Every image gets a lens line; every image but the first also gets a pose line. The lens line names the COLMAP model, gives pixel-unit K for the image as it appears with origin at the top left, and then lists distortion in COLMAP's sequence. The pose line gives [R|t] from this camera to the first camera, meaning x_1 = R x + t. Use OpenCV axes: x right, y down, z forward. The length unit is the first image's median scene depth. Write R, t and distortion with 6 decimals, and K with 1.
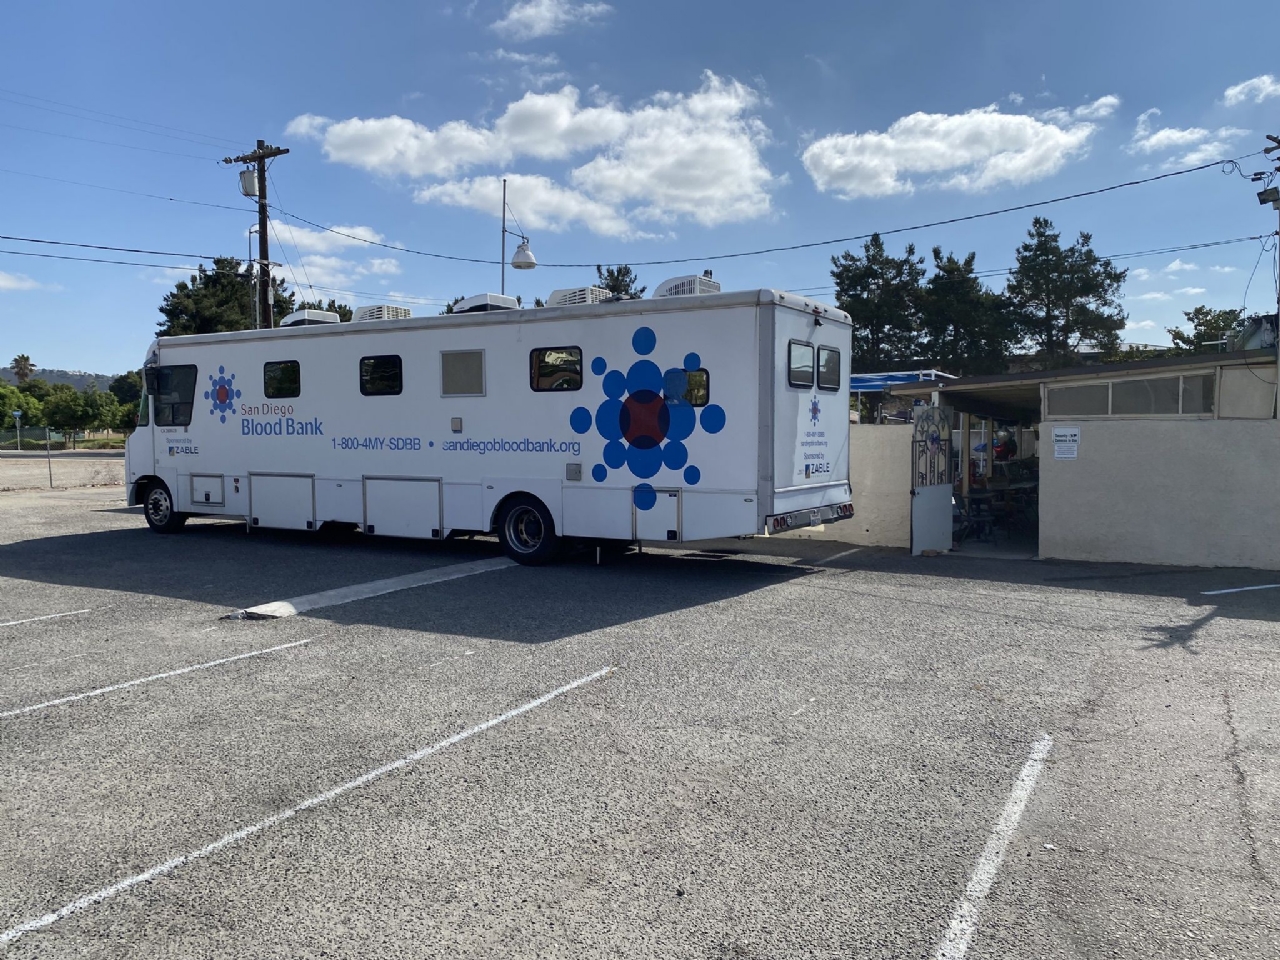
lens RADIAL K [[971.8, 0, 654.6], [0, 971.8, 461.5], [0, 0, 1]] dist [0.042732, -0.043949]
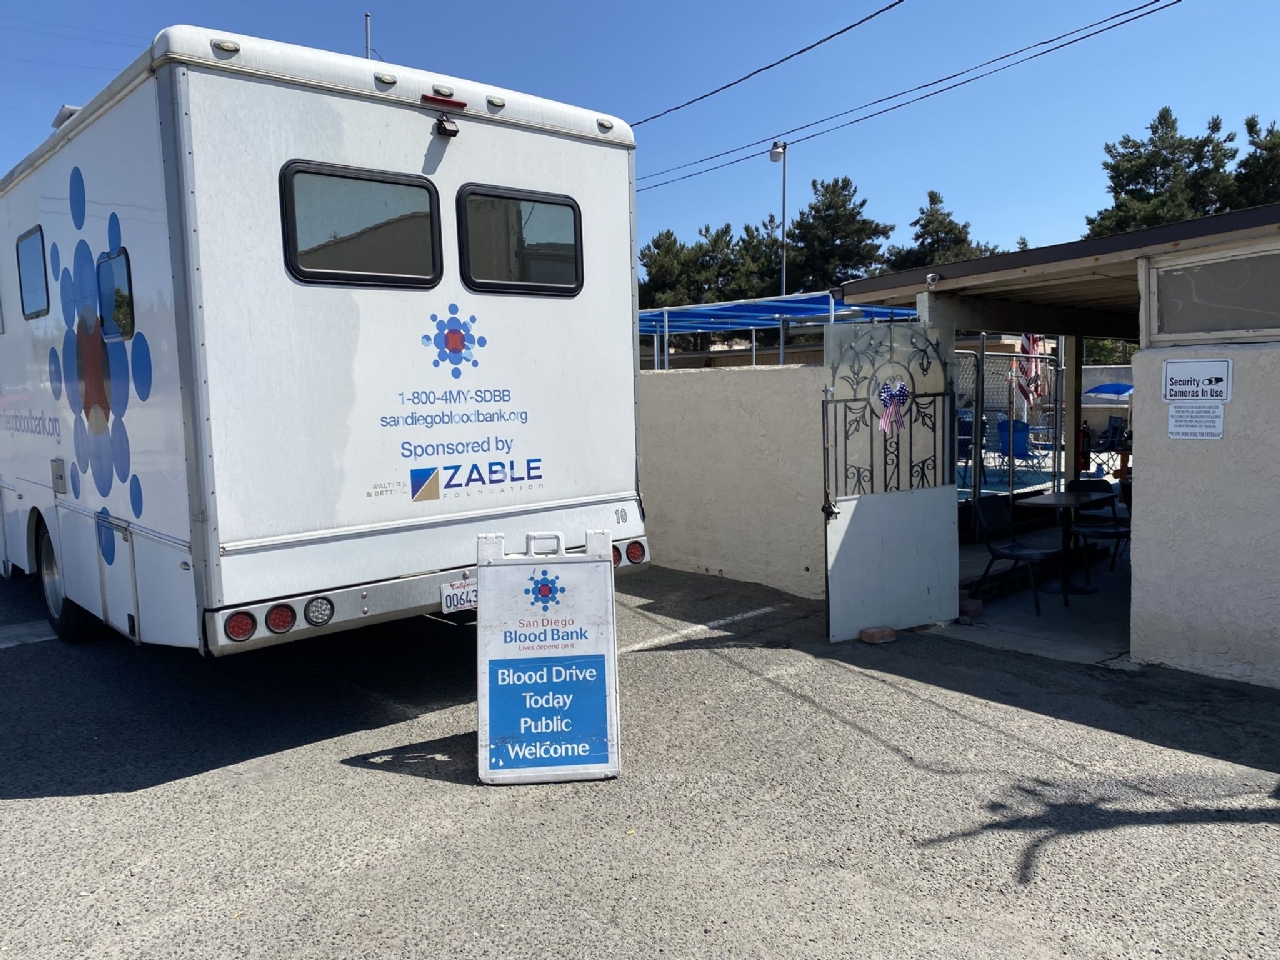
lens RADIAL K [[971.8, 0, 654.6], [0, 971.8, 461.5], [0, 0, 1]] dist [0.042732, -0.043949]
pose [[0.954656, 0.004200, -0.297683, 0.135822], [0.013908, 0.998180, 0.058684, -0.008438], [0.297388, -0.060164, 0.952859, 0.221462]]
